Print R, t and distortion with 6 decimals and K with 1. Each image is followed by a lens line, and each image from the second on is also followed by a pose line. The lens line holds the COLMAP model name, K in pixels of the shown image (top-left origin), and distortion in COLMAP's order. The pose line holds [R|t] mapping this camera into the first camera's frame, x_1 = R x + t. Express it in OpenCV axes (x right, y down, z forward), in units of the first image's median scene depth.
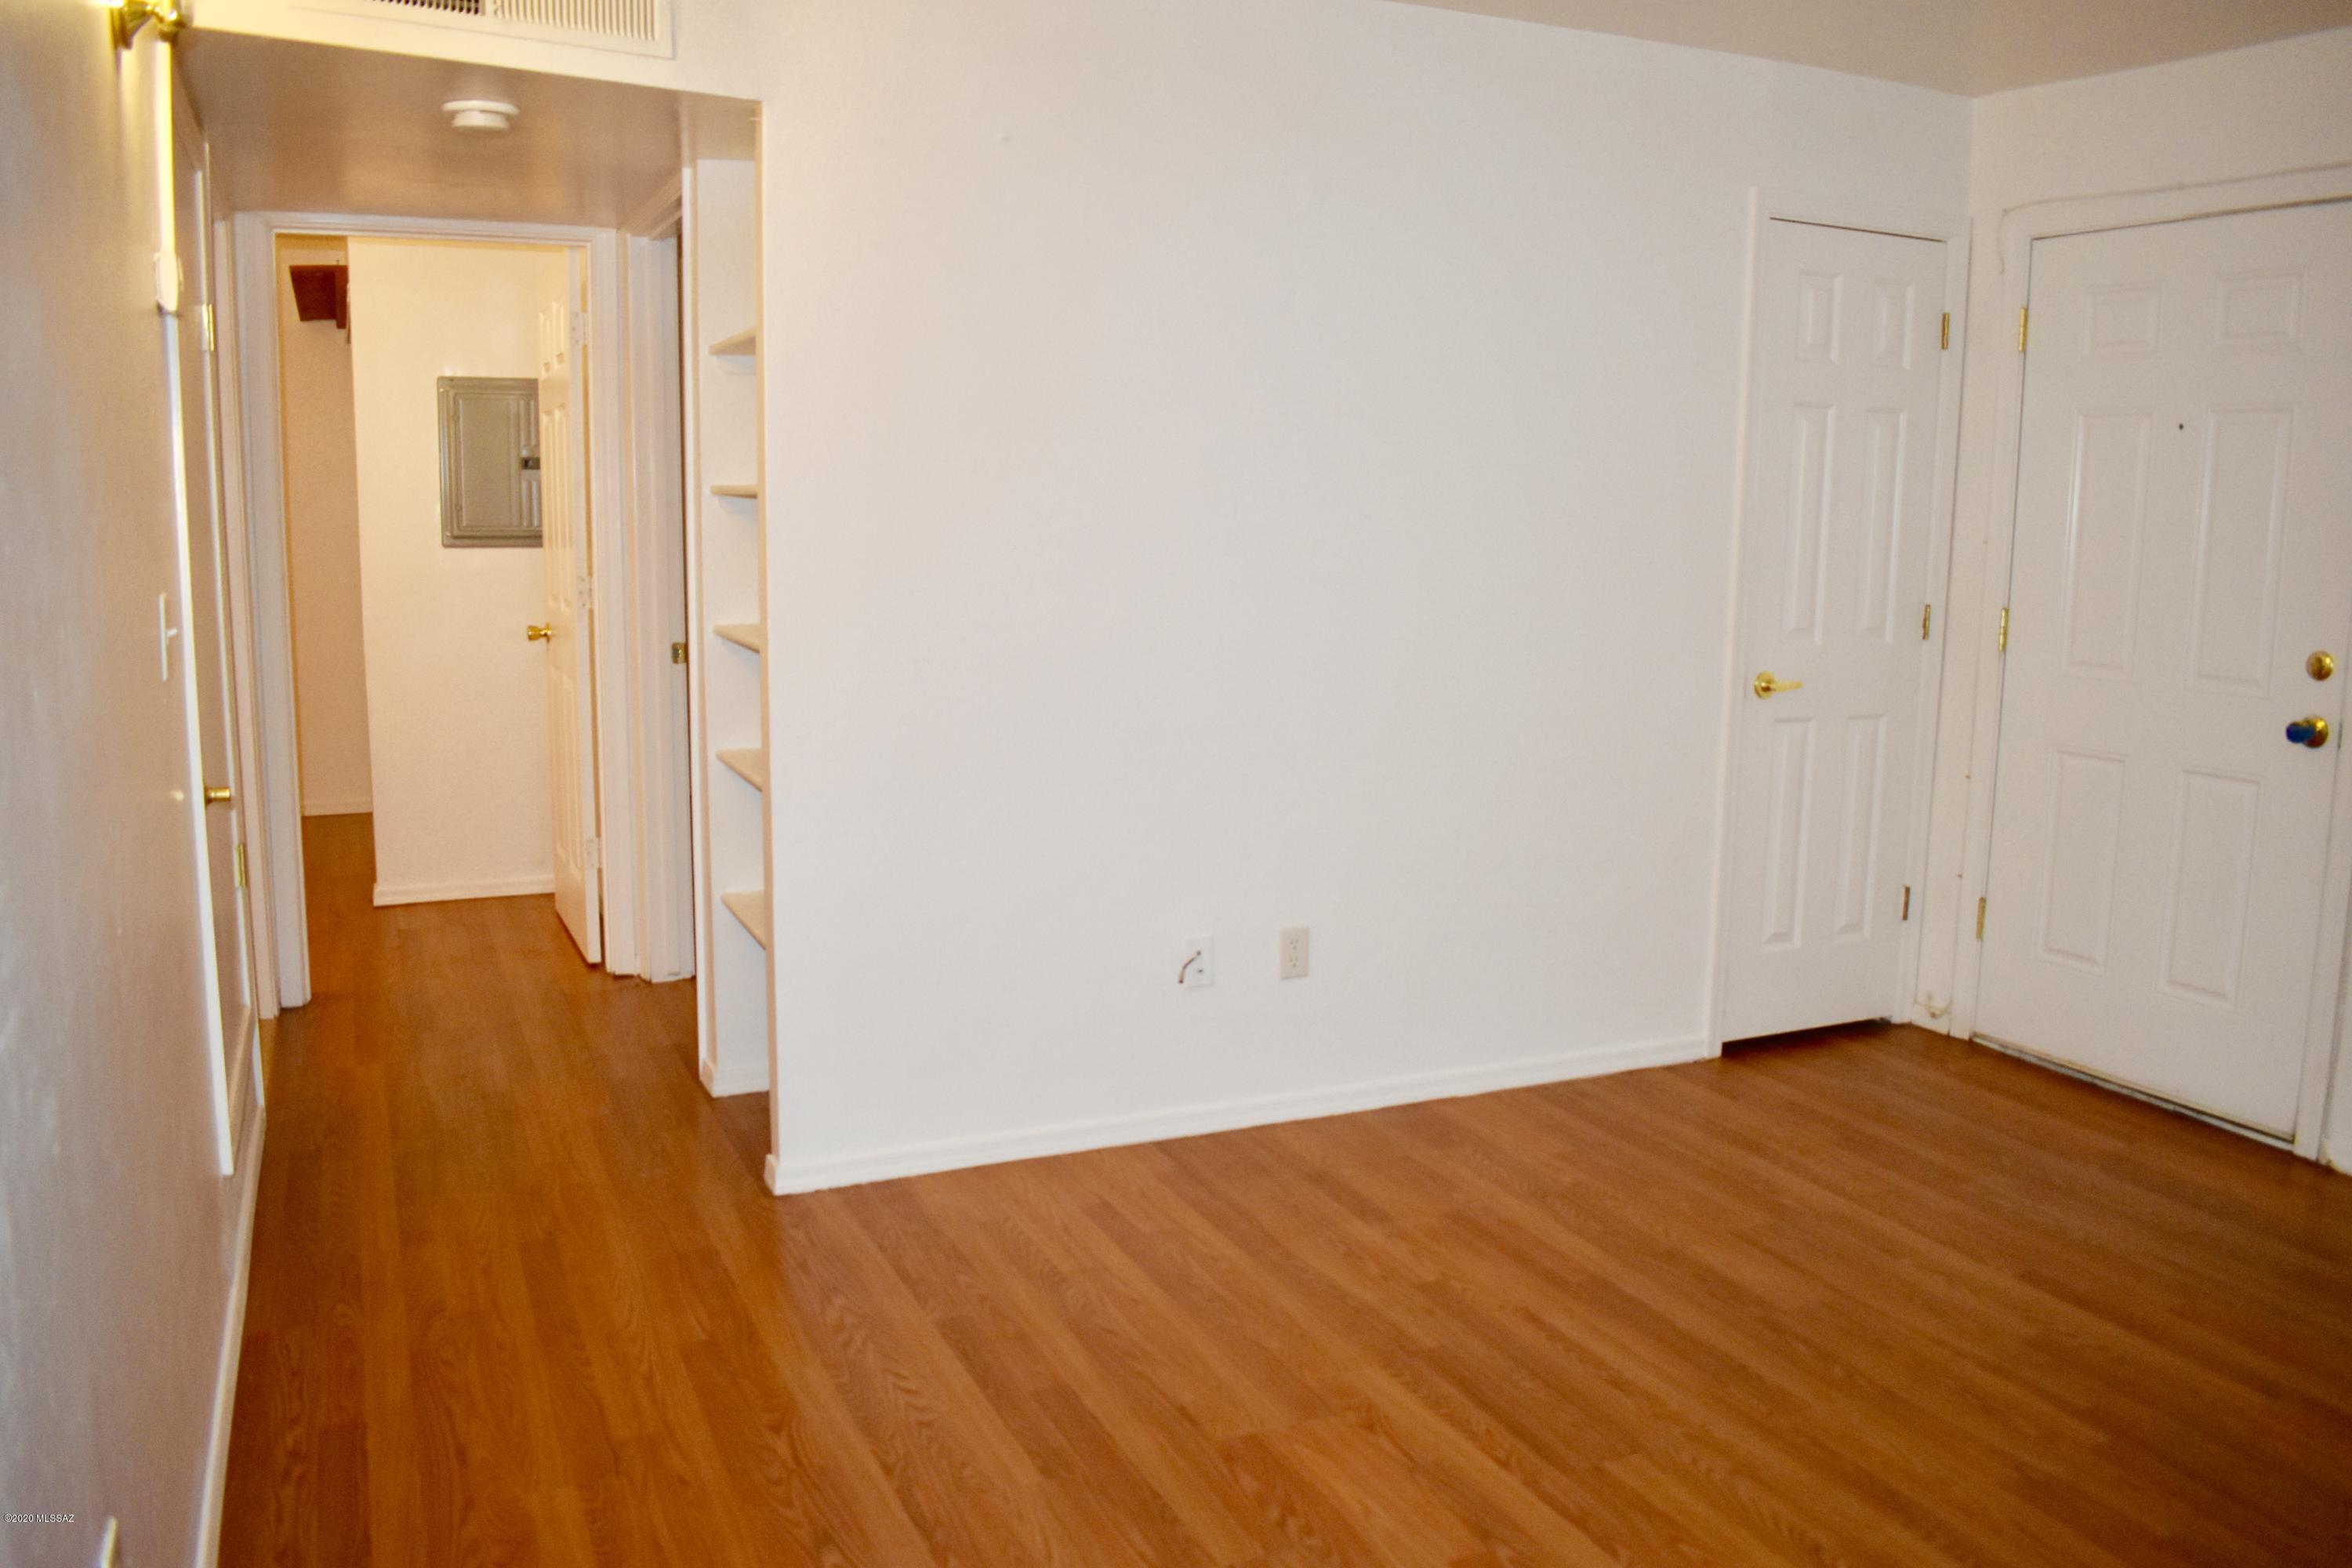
lens RADIAL K [[1837.8, 0, 1176.0], [0, 1837.8, 771.6], [0, 0, 1]] dist [-0.096651, 0.014369]
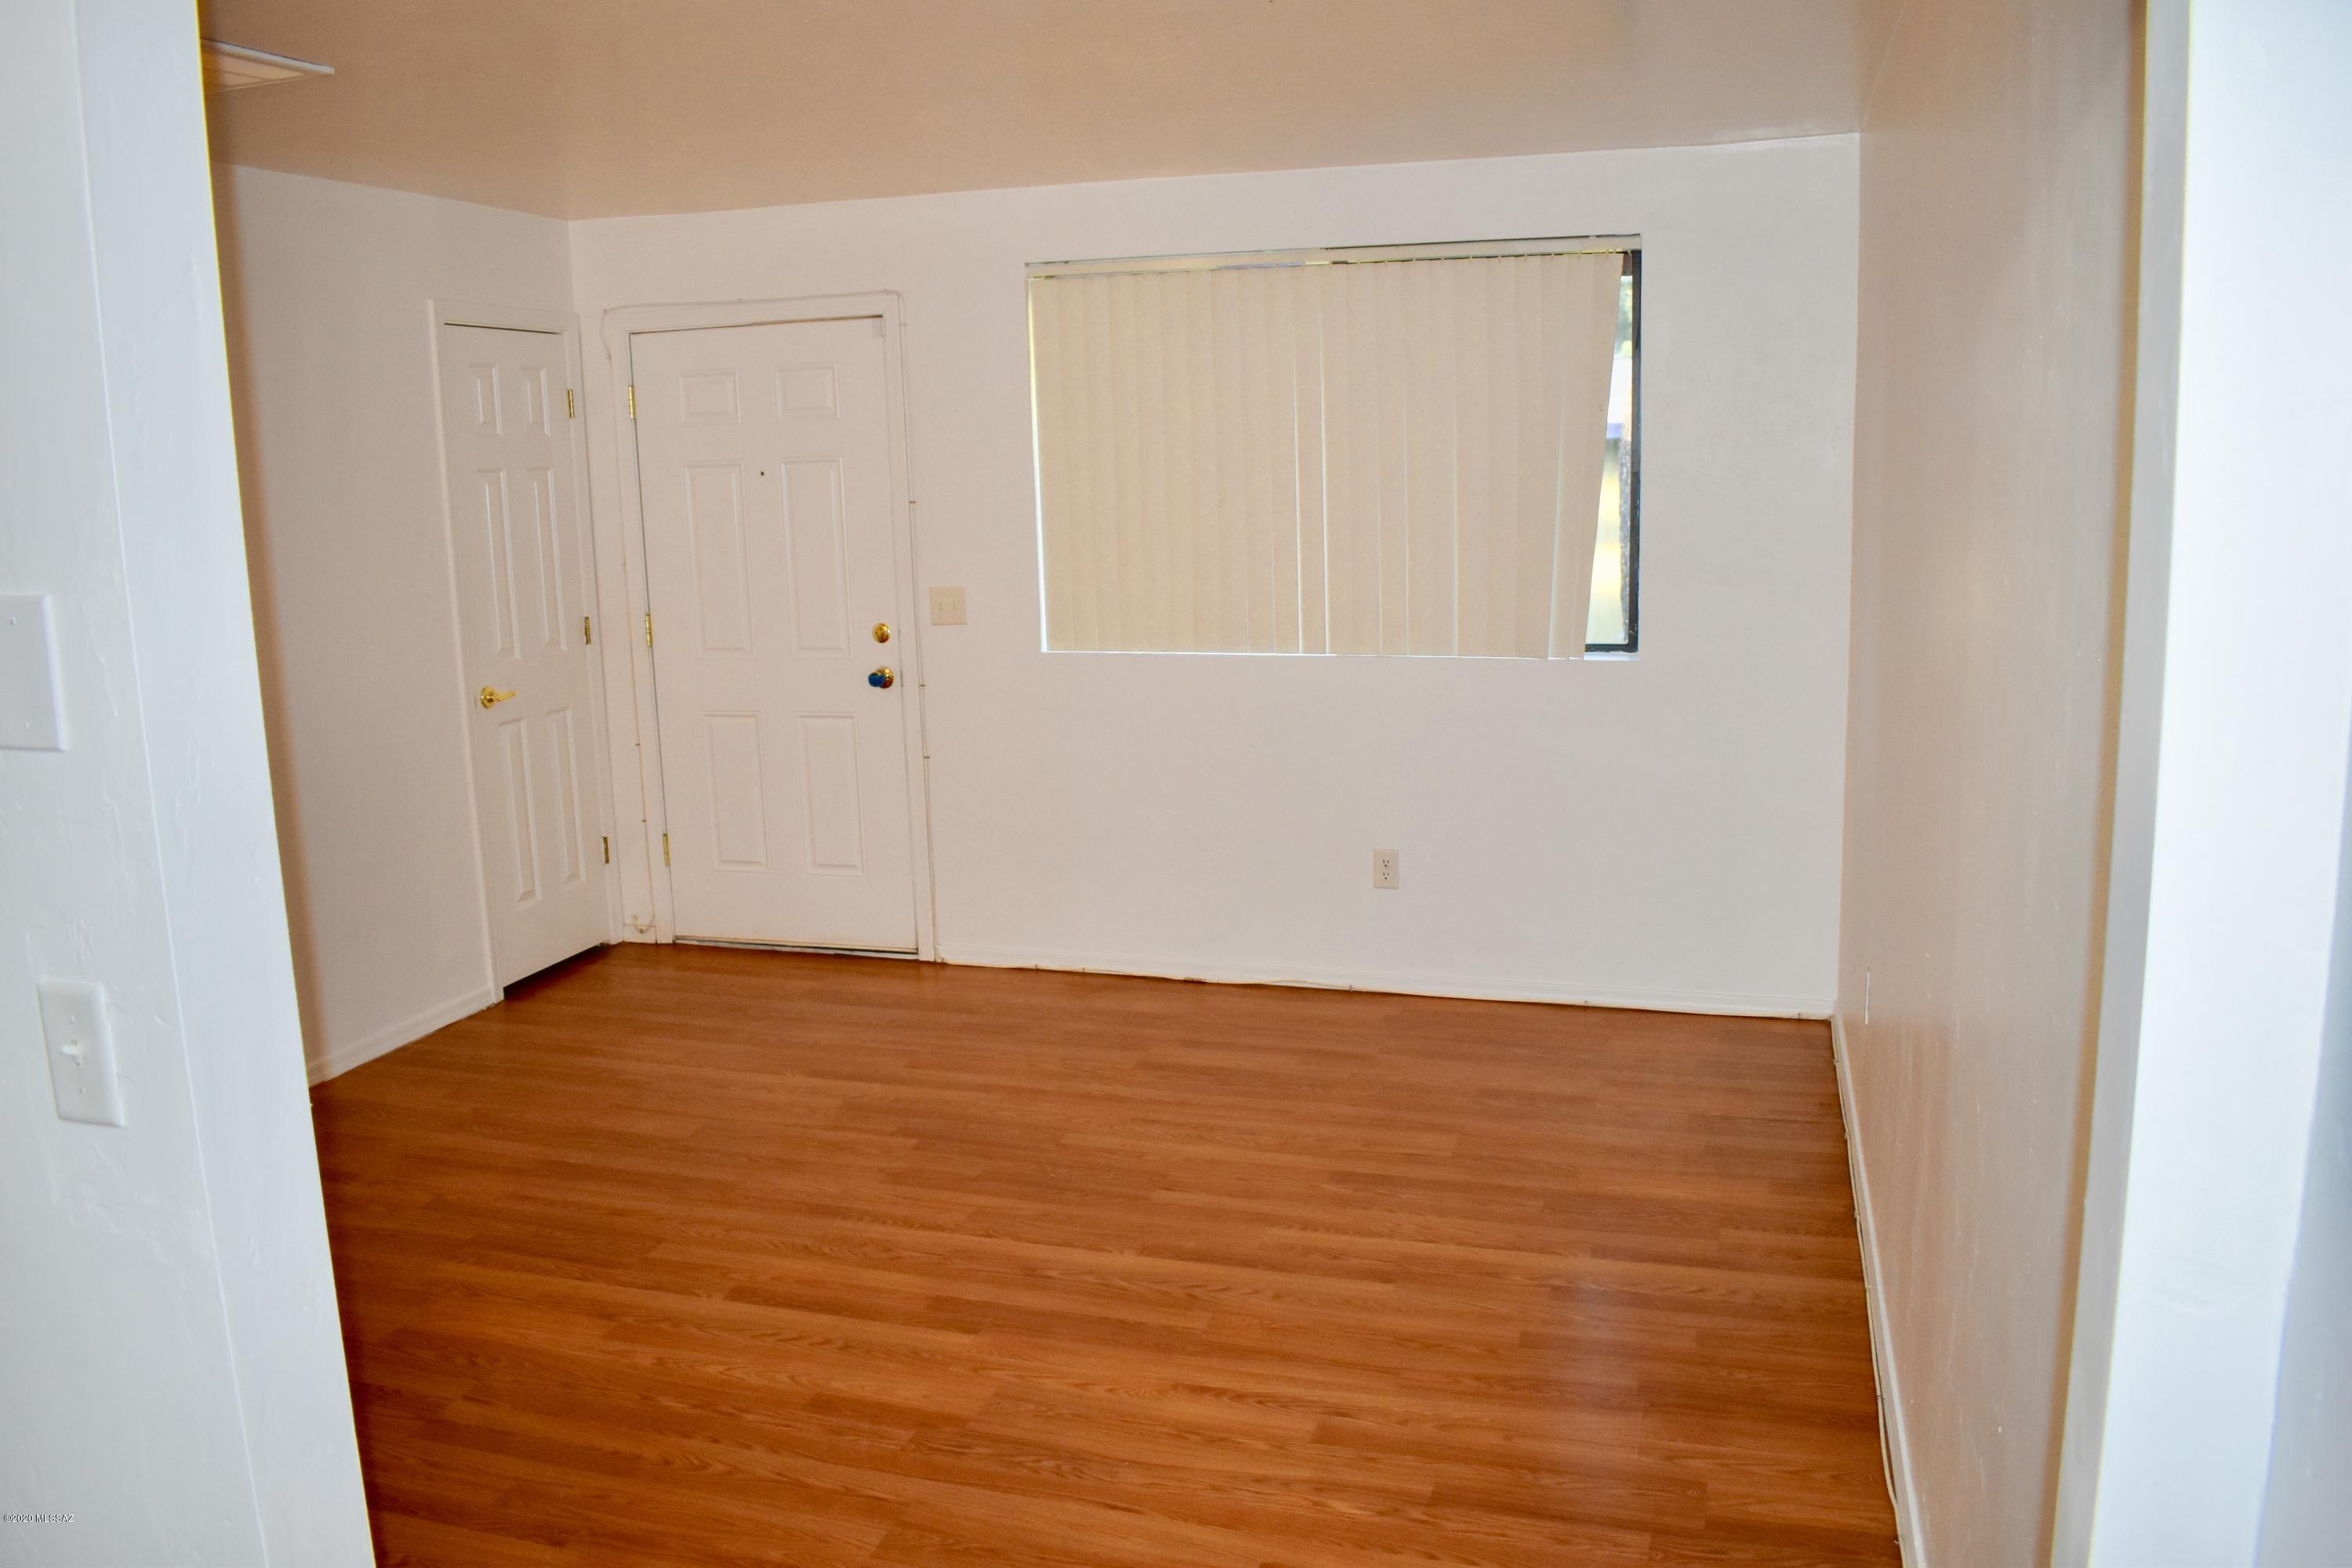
lens RADIAL K [[1837.8, 0, 1176.0], [0, 1837.8, 771.6], [0, 0, 1]] dist [-0.096651, 0.014369]
pose [[0.658710, -0.160985, 0.734973, -0.316428], [0.148830, 0.985419, 0.082454, -0.033080], [-0.737531, 0.055073, 0.673064, -0.196479]]
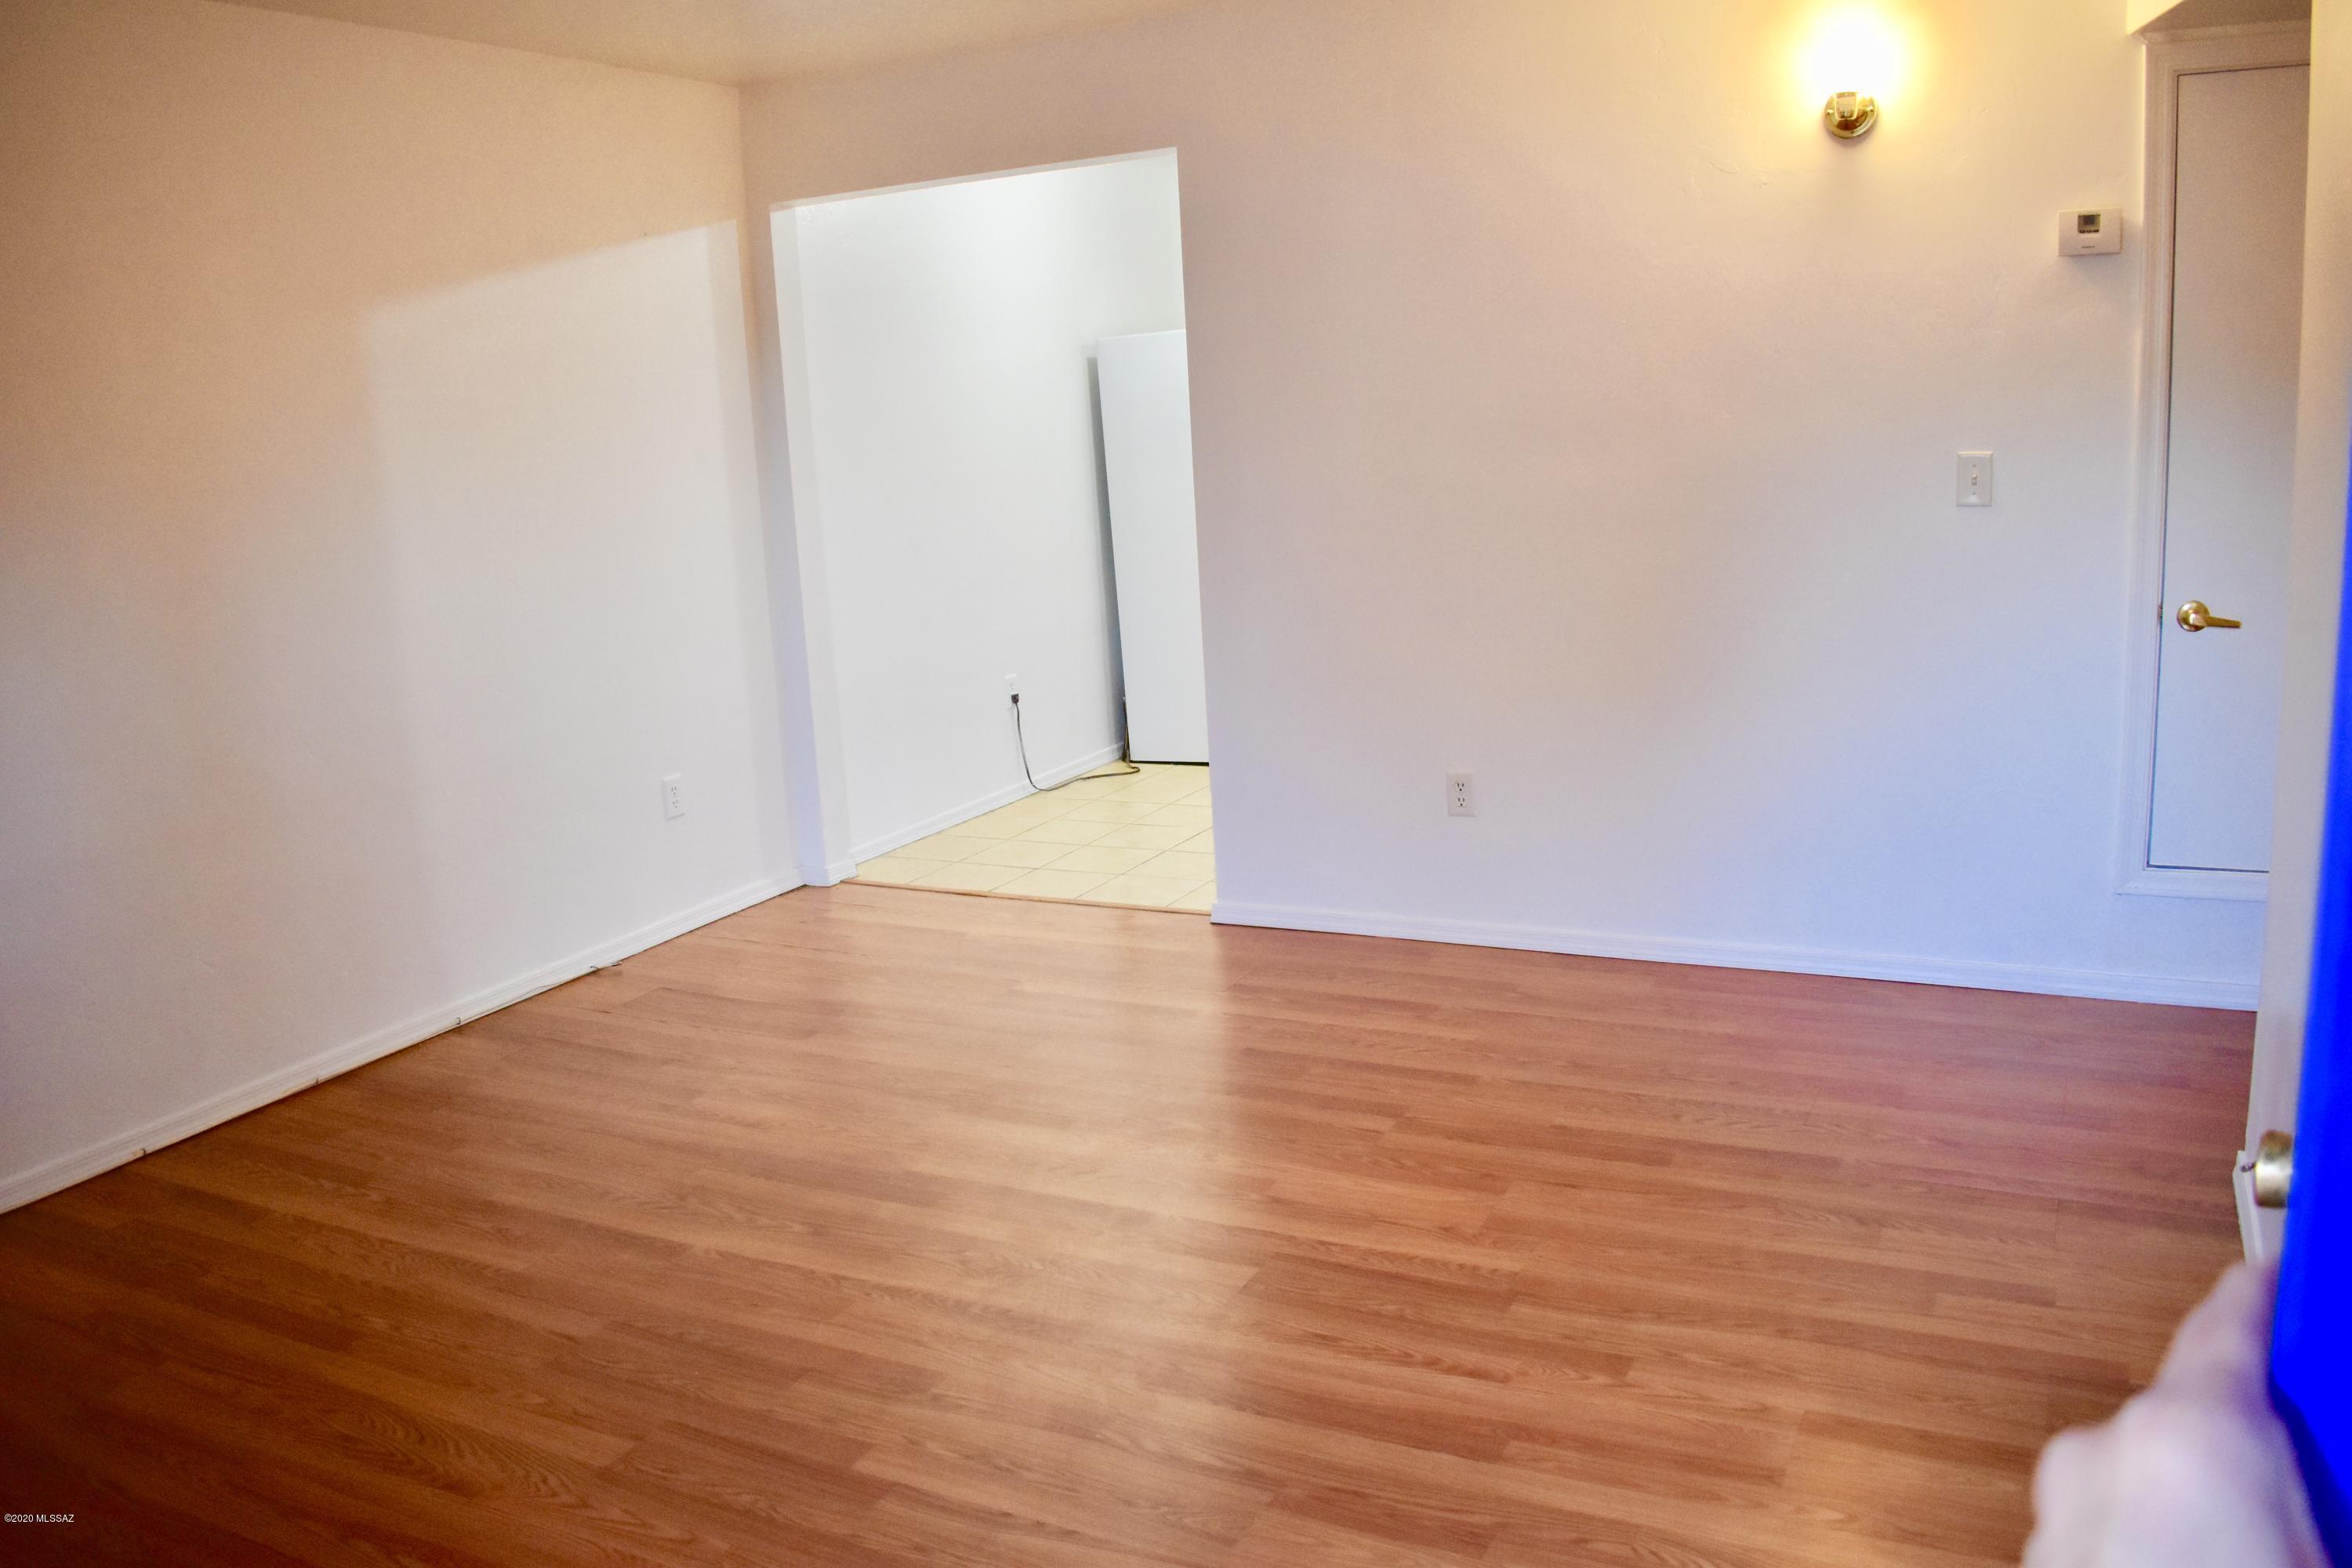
lens RADIAL K [[1837.8, 0, 1176.0], [0, 1837.8, 771.6], [0, 0, 1]] dist [-0.096651, 0.014369]
pose [[-0.782084, 0.155090, -0.603566, 0.610311], [-0.046254, 0.951418, 0.304408, -0.175641], [0.621454, 0.265990, -0.736915, 1.142948]]
